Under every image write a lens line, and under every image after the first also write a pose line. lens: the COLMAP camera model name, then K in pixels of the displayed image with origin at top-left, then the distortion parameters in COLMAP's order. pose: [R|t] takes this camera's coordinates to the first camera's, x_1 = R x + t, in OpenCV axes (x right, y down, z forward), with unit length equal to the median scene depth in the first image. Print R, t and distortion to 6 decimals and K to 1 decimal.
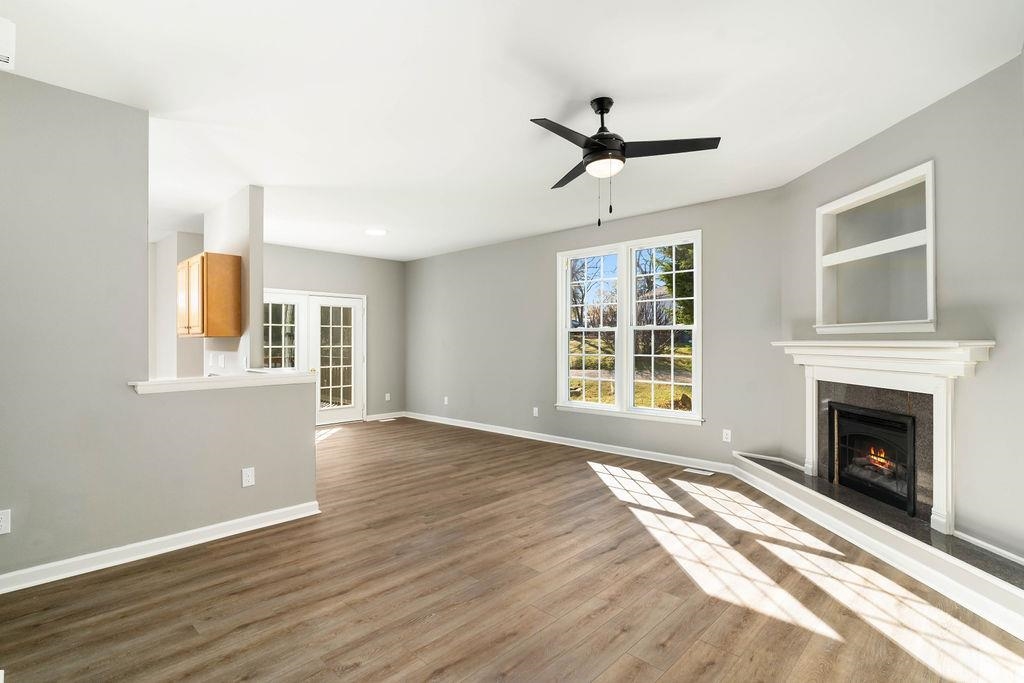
lens RADIAL K [[493.0, 0, 517.4], [0, 493.0, 342.1], [0, 0, 1]] dist [0.011816, -0.000523]
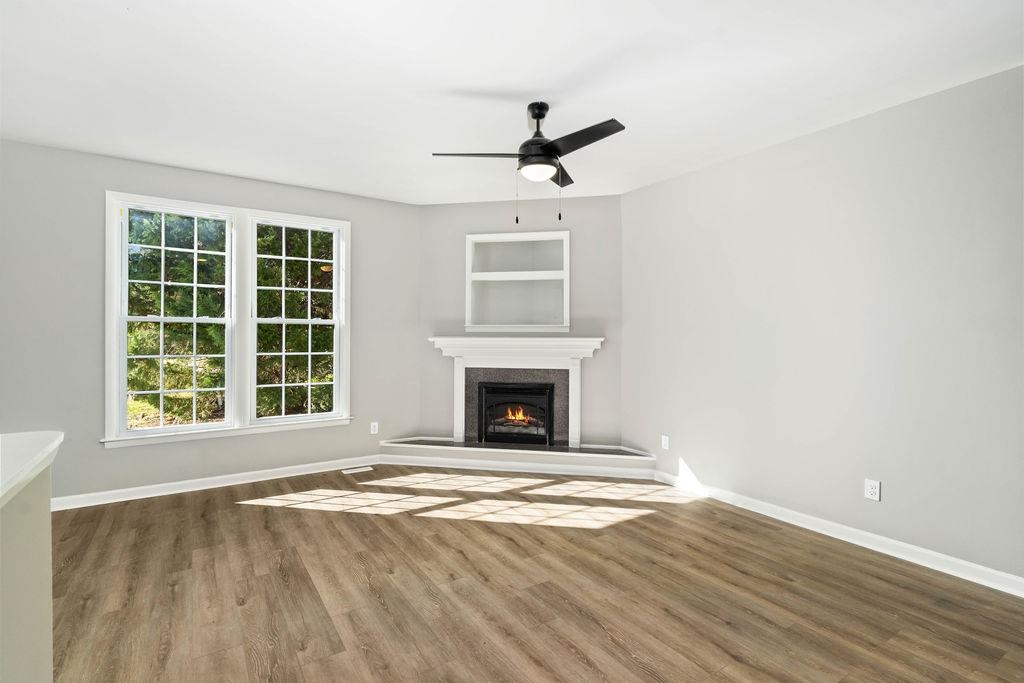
lens RADIAL K [[489.8, 0, 507.5], [0, 489.8, 333.5], [0, 0, 1]] dist [-0.000505, 0.002665]
pose [[0.240244, 0.010553, 0.970655, -0.611209], [-0.002257, 0.999944, -0.010313, 0.001351], [-0.970710, 0.000287, 0.240254, 0.587817]]
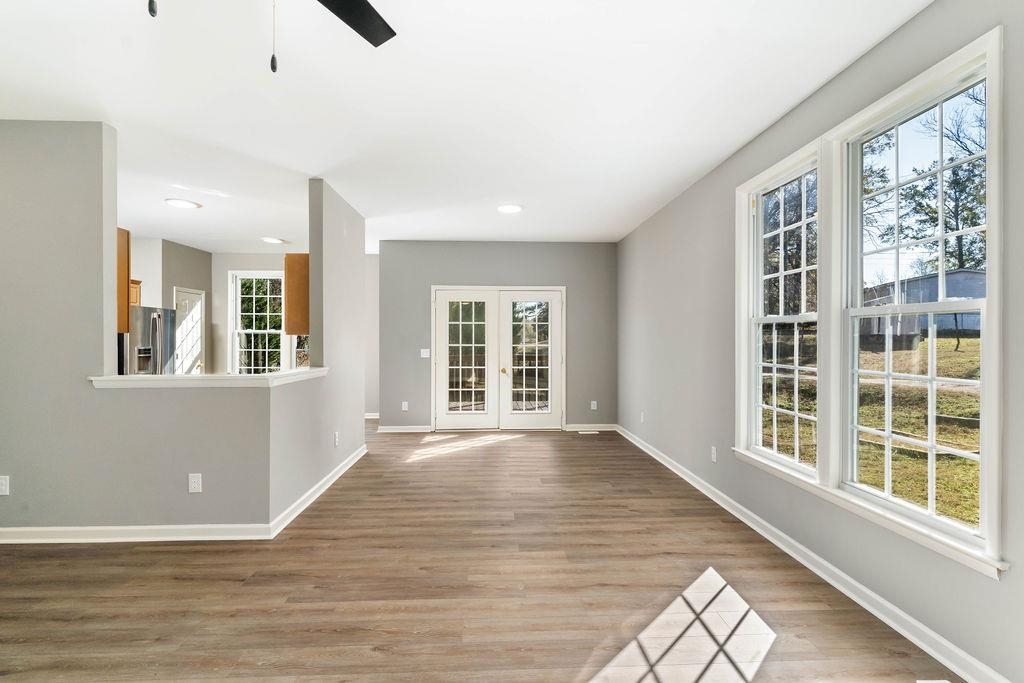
lens RADIAL K [[489.8, 0, 518.0], [0, 489.8, 337.1], [0, 0, 1]] dist [-0.000505, 0.002665]
pose [[0.721302, -0.001544, -0.692619, 0.466155], [-0.001966, 0.999989, -0.004276, -0.003610], [0.692618, 0.004446, 0.721291, 0.632964]]
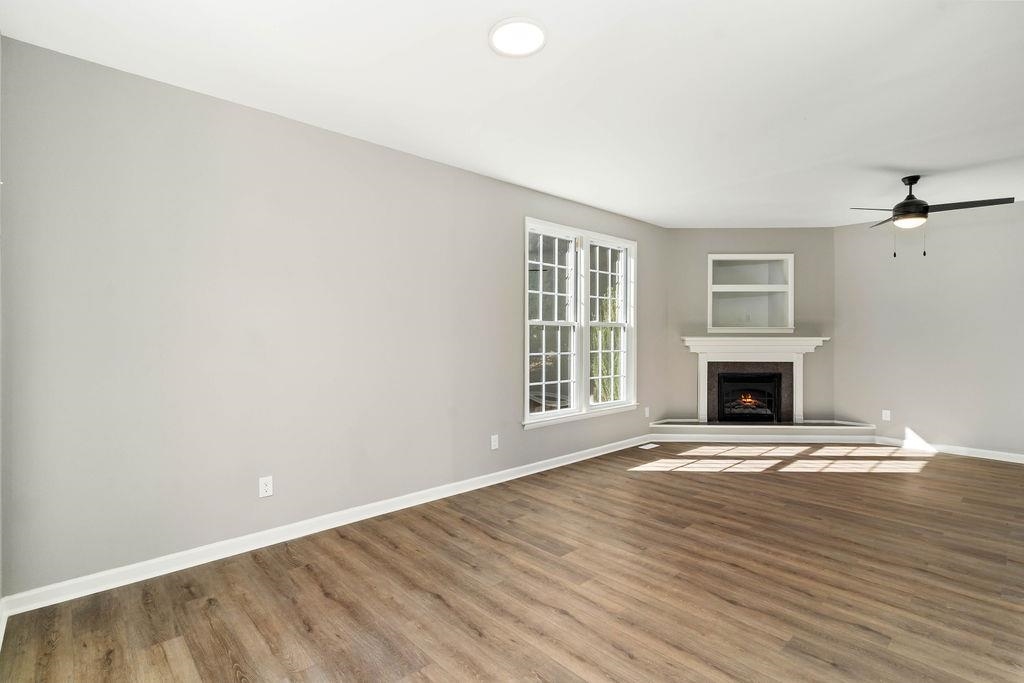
lens RADIAL K [[489.8, 0, 504.4], [0, 489.8, 335.5], [0, 0, 1]] dist [-0.000505, 0.002665]
pose [[0.082803, 0.003648, 0.996559, -1.025524], [0.000284, 0.999993, -0.003684, -0.001313], [-0.996566, 0.000588, 0.082801, 1.524227]]
